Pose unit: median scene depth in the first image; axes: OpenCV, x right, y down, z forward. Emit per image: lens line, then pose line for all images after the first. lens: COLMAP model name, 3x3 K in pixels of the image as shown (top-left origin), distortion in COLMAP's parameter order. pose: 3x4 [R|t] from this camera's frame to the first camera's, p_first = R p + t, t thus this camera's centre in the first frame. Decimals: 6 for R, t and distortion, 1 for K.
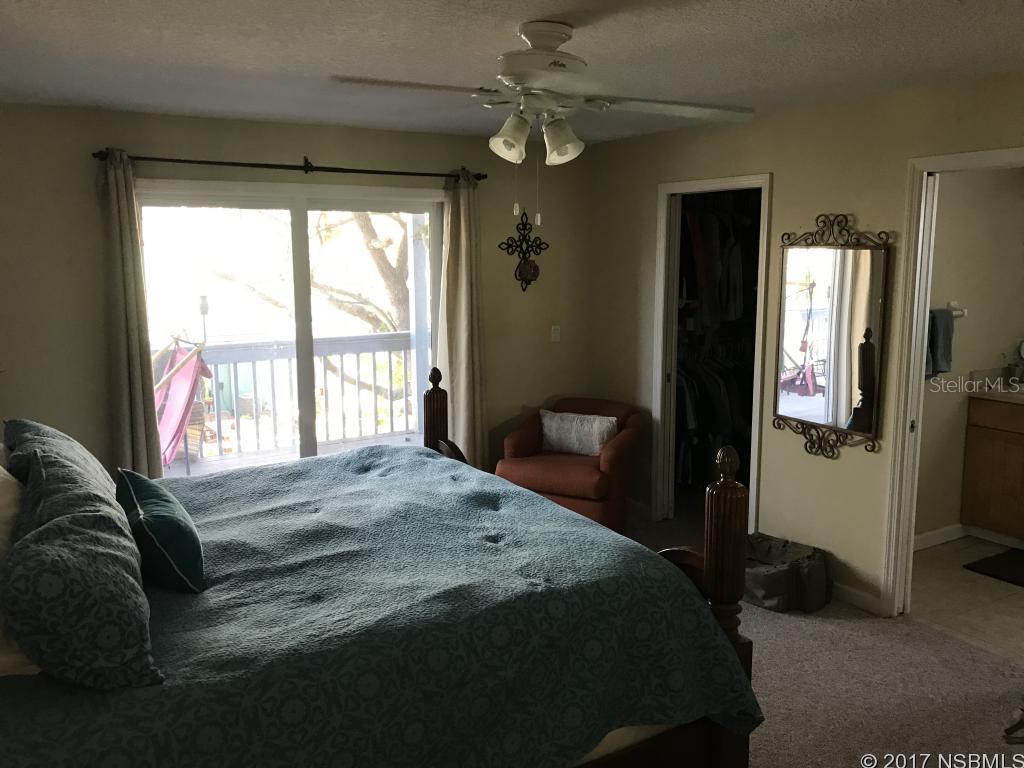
lens RADIAL K [[852.1, 0, 512.0], [0, 852.1, 384.0], [0, 0, 1]] dist [0.006685, 0.003102]
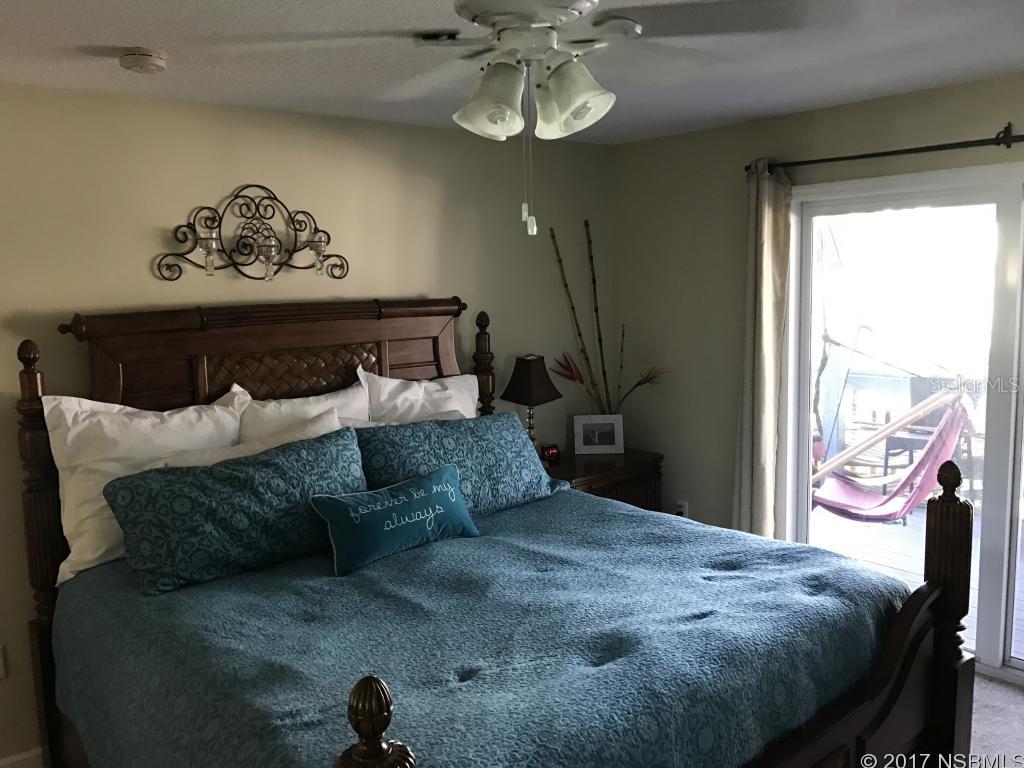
lens RADIAL K [[852.1, 0, 512.0], [0, 852.1, 384.0], [0, 0, 1]] dist [0.006685, 0.003102]
pose [[0.139448, 0.133003, -0.981257, 0.612053], [-0.131504, 0.984649, 0.114775, -0.138790], [0.981459, 0.113034, 0.154798, 0.829229]]
